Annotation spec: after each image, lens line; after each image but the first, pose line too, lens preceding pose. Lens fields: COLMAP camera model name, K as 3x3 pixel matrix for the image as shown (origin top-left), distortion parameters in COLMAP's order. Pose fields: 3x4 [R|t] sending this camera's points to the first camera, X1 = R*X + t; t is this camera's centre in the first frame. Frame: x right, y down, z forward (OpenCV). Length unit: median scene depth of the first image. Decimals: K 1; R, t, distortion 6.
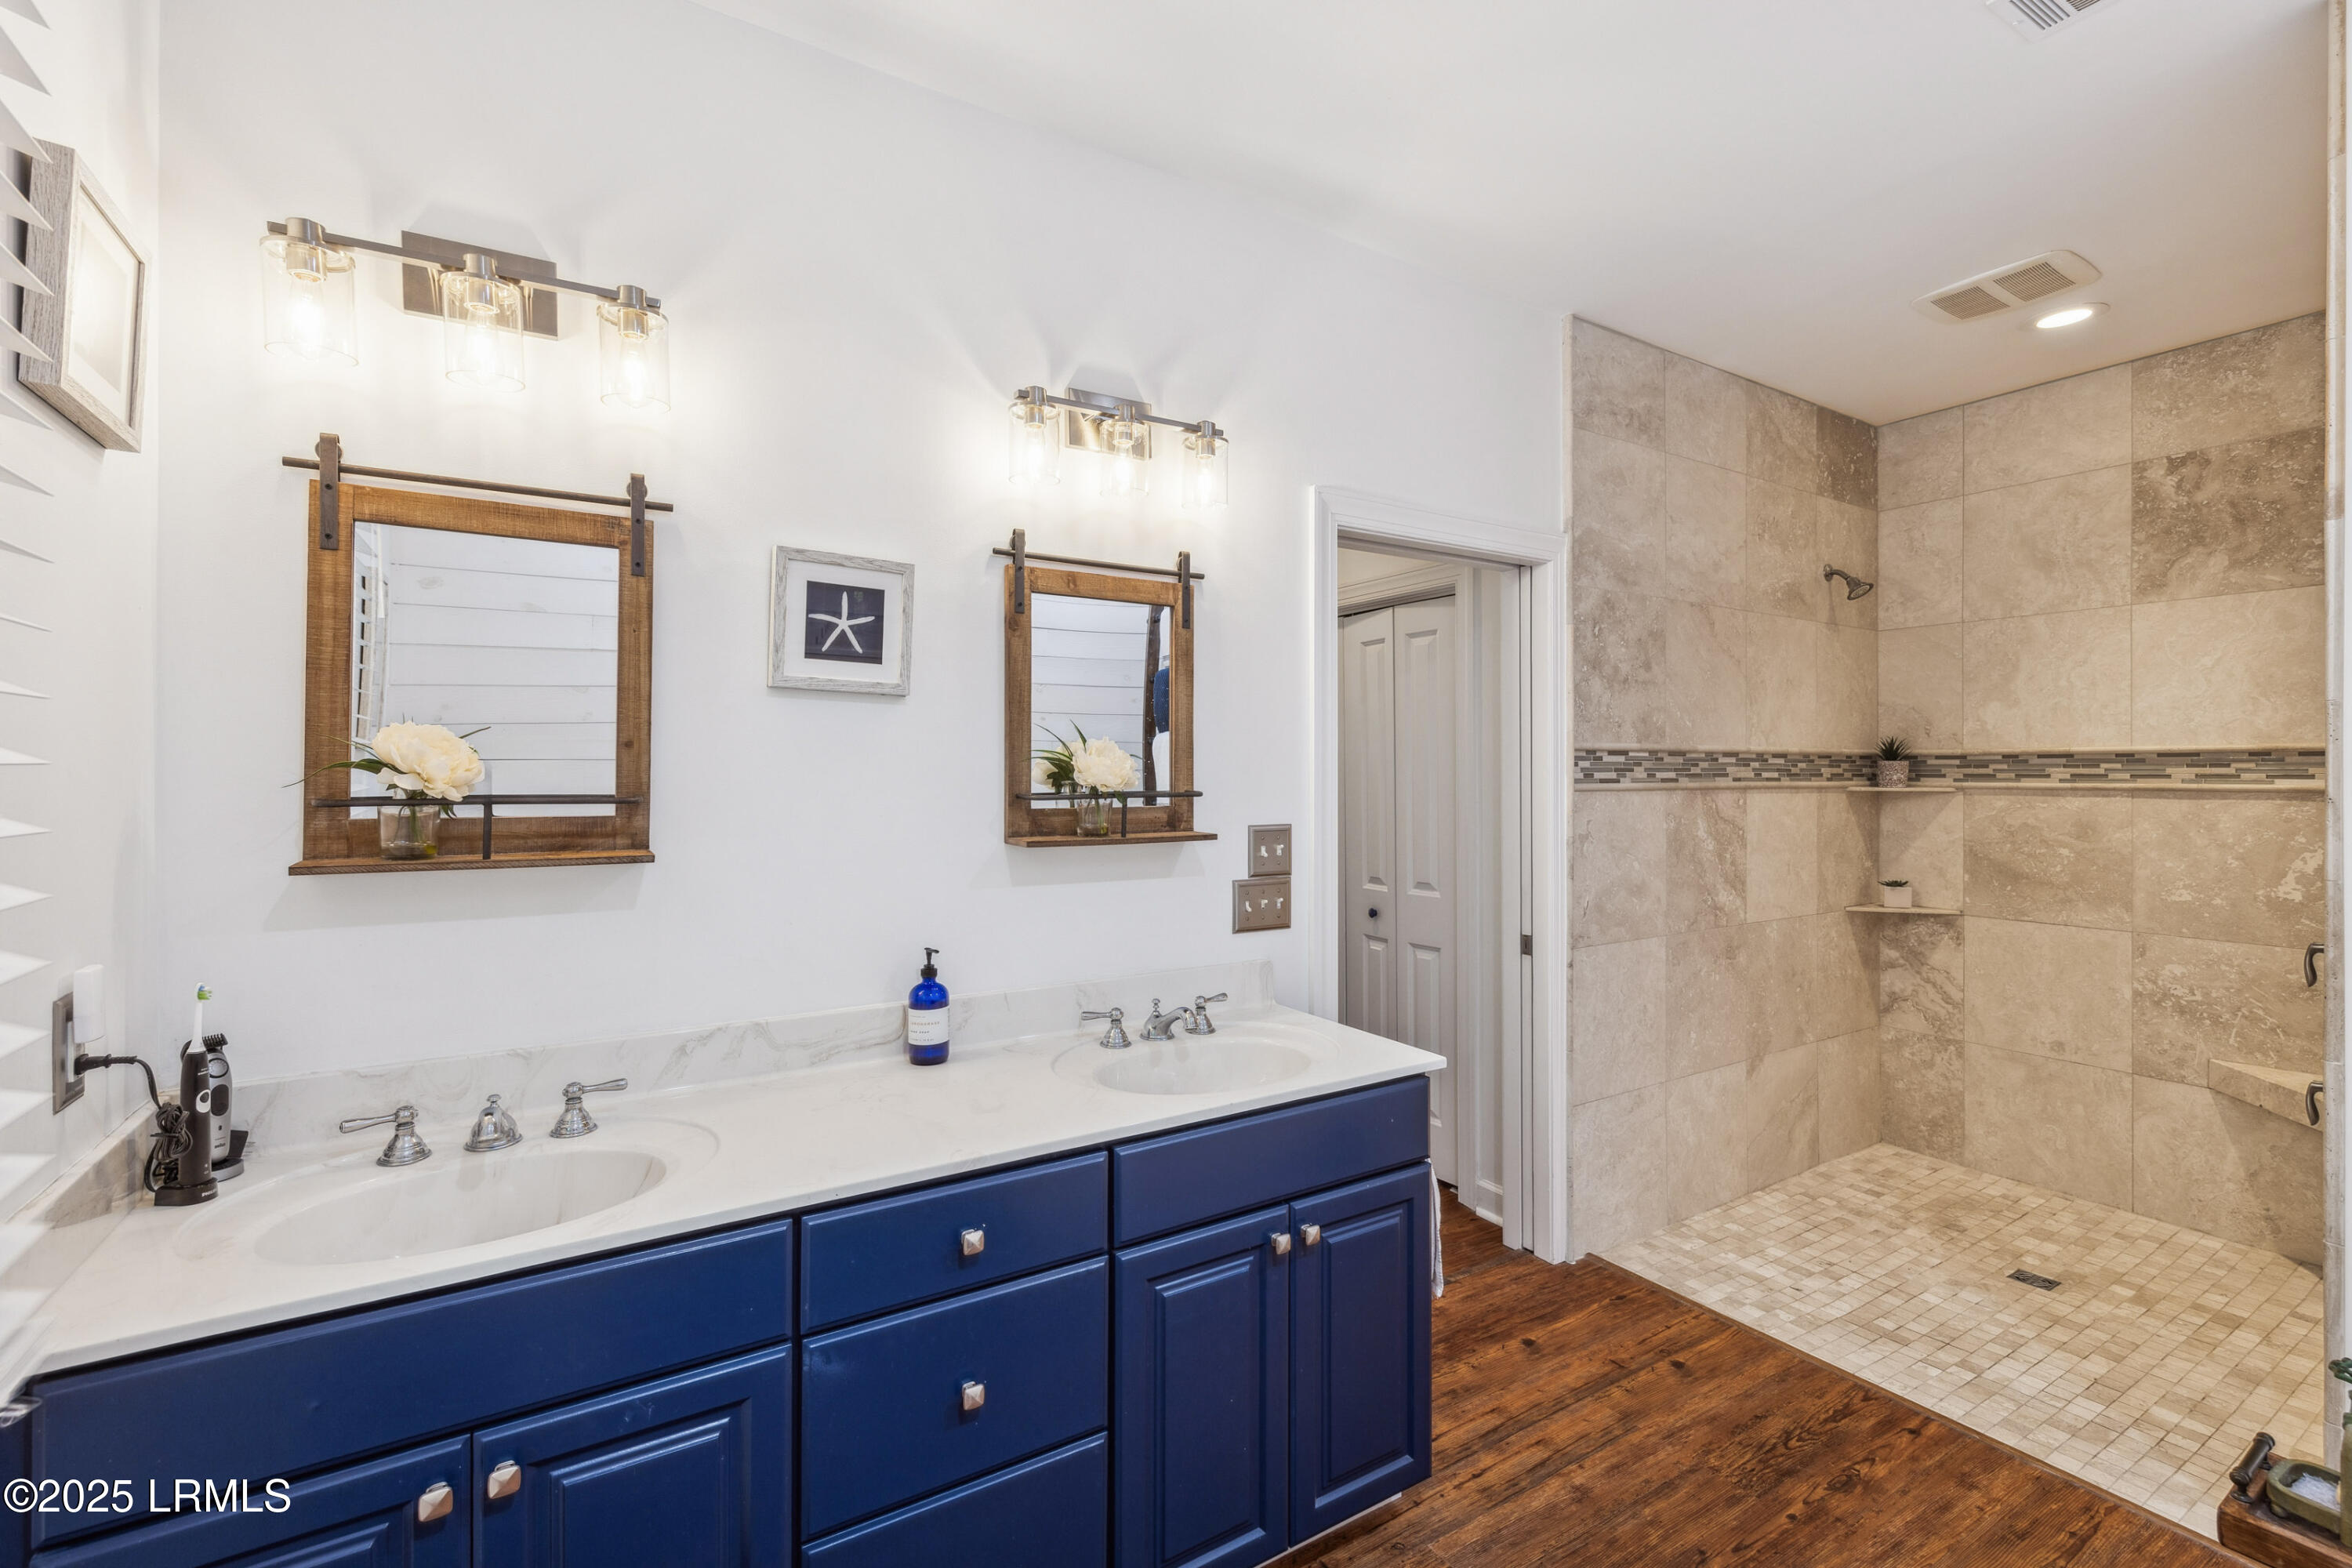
lens RADIAL K [[1029.5, 0, 1173.9], [0, 1029.5, 772.4], [0, 0, 1]] dist [0.005390, 0.000042]
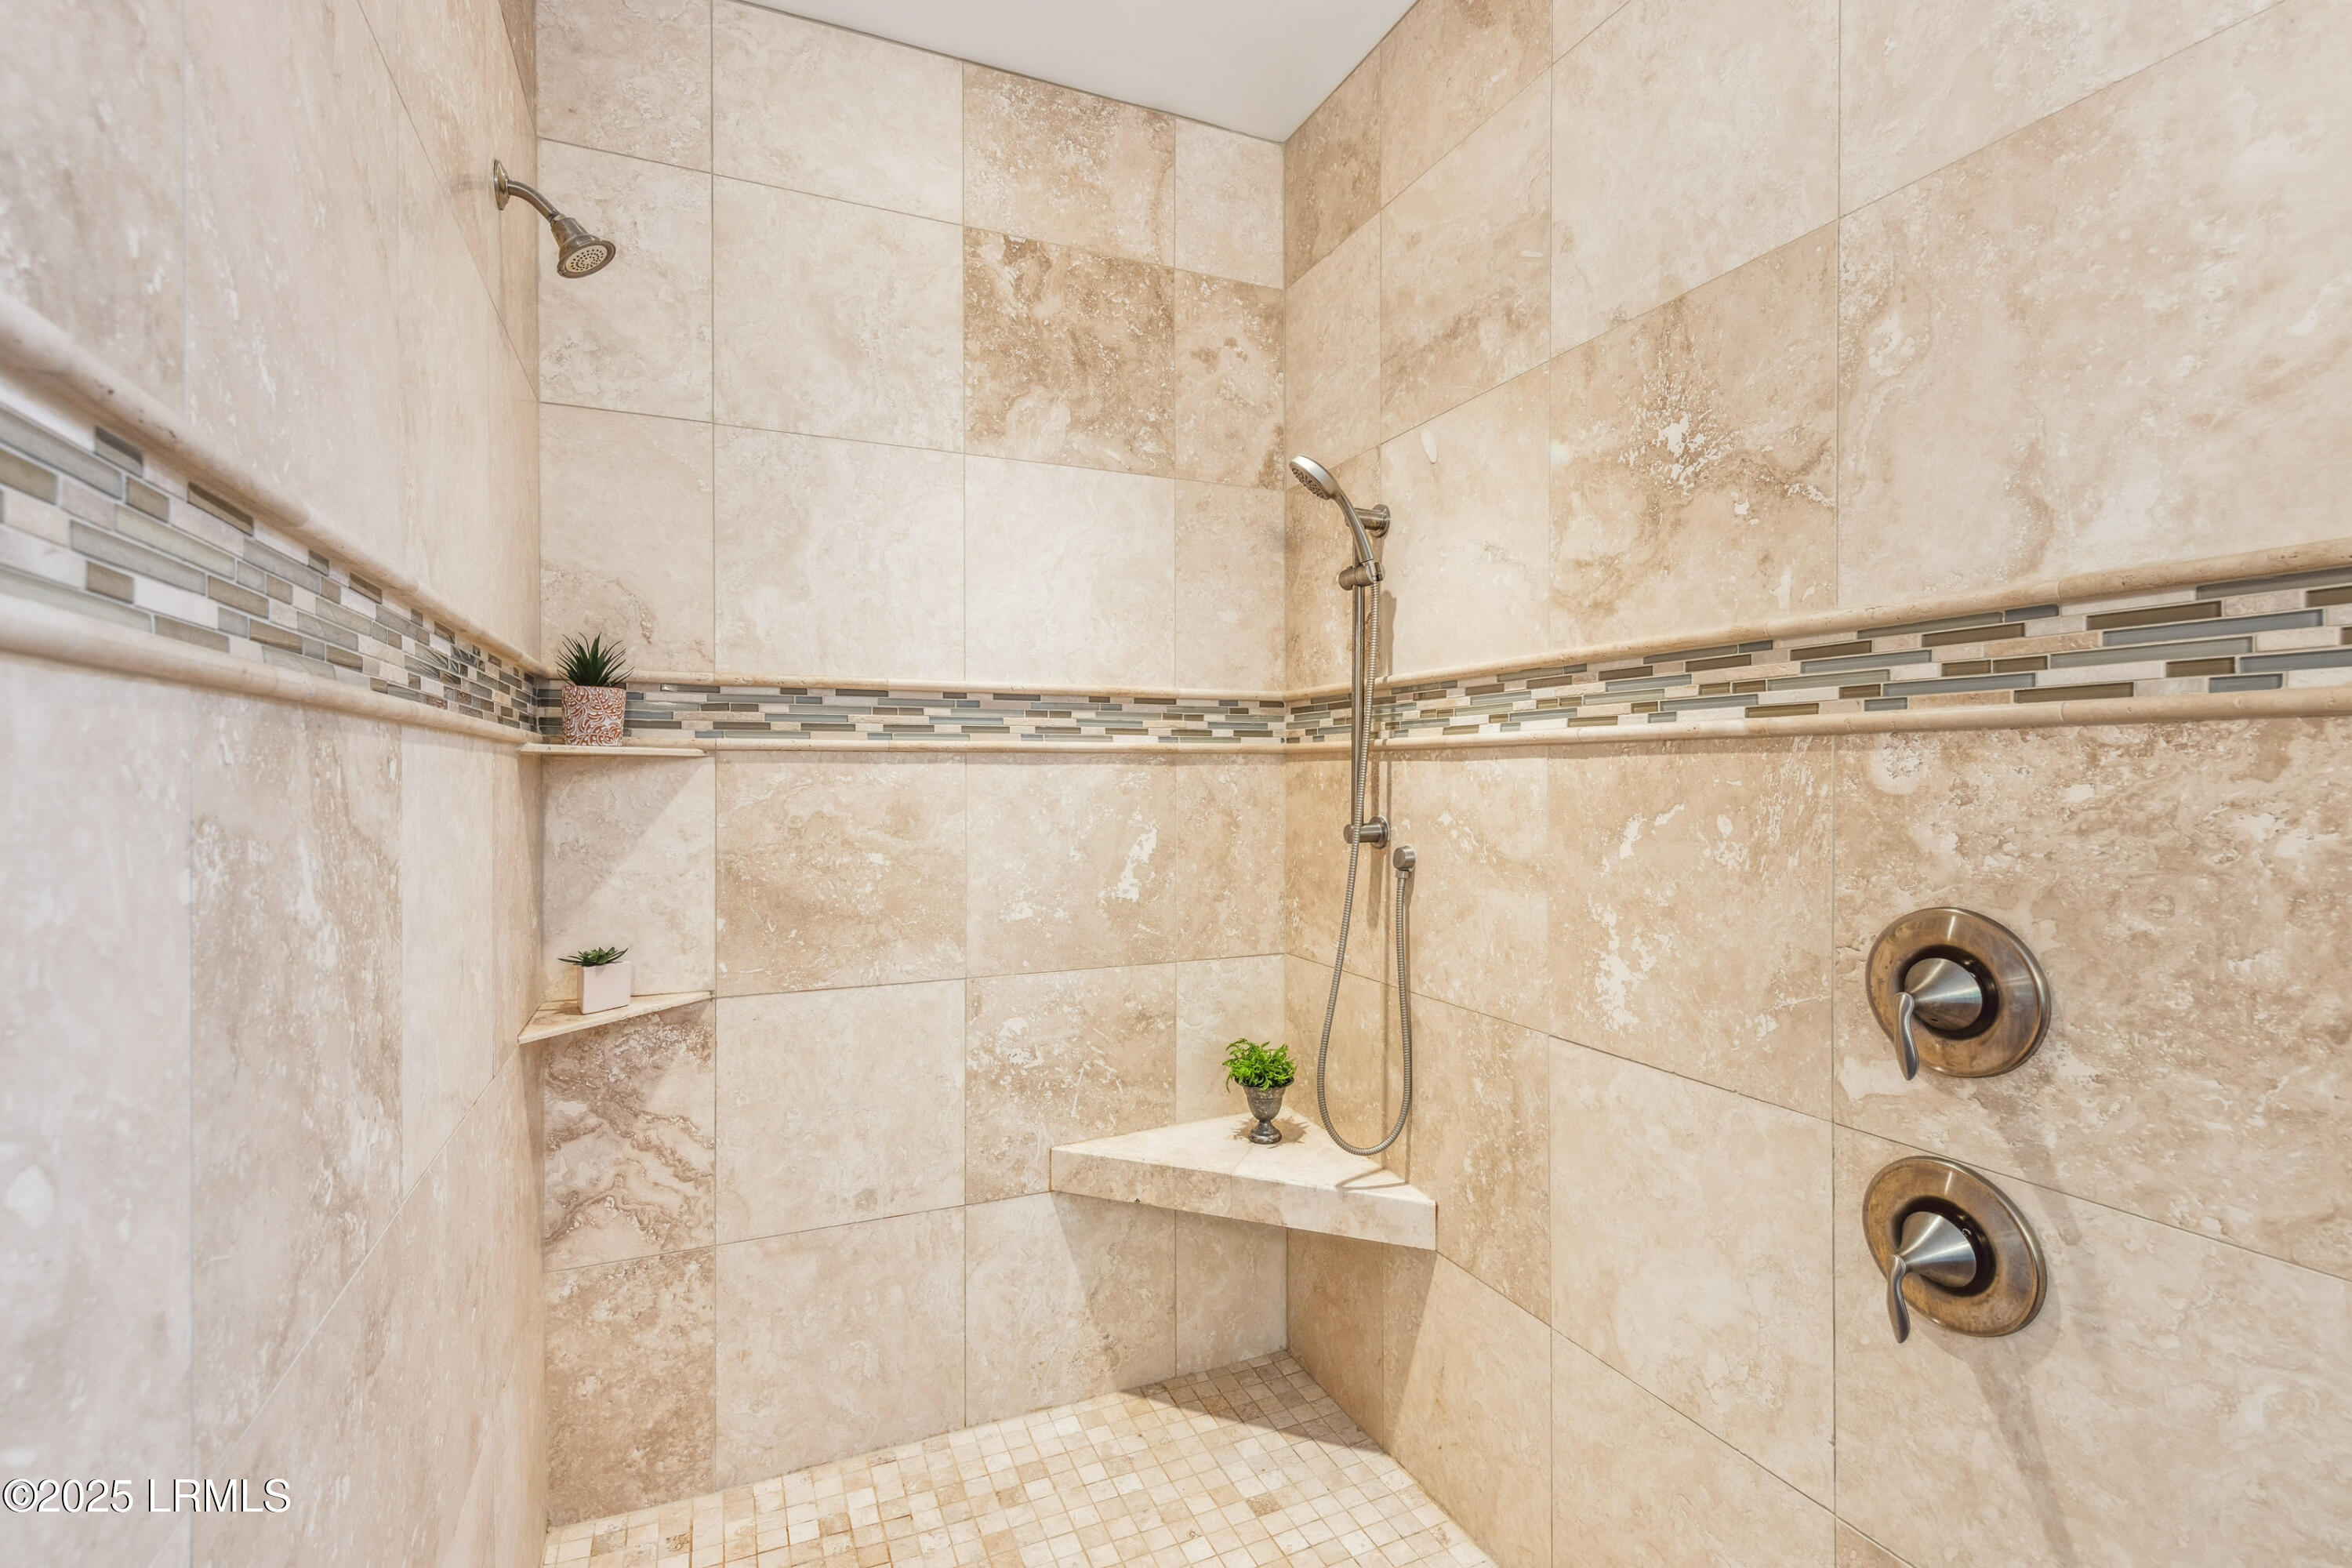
lens RADIAL K [[1029.5, 0, 1127.3], [0, 1029.5, 778.6], [0, 0, 1]] dist [0.005390, 0.000042]
pose [[0.140793, -0.001170, 0.990038, 0.321094], [0.002571, 0.999996, 0.000816, 0.033056], [-0.990036, 0.002431, 0.140795, 0.804766]]
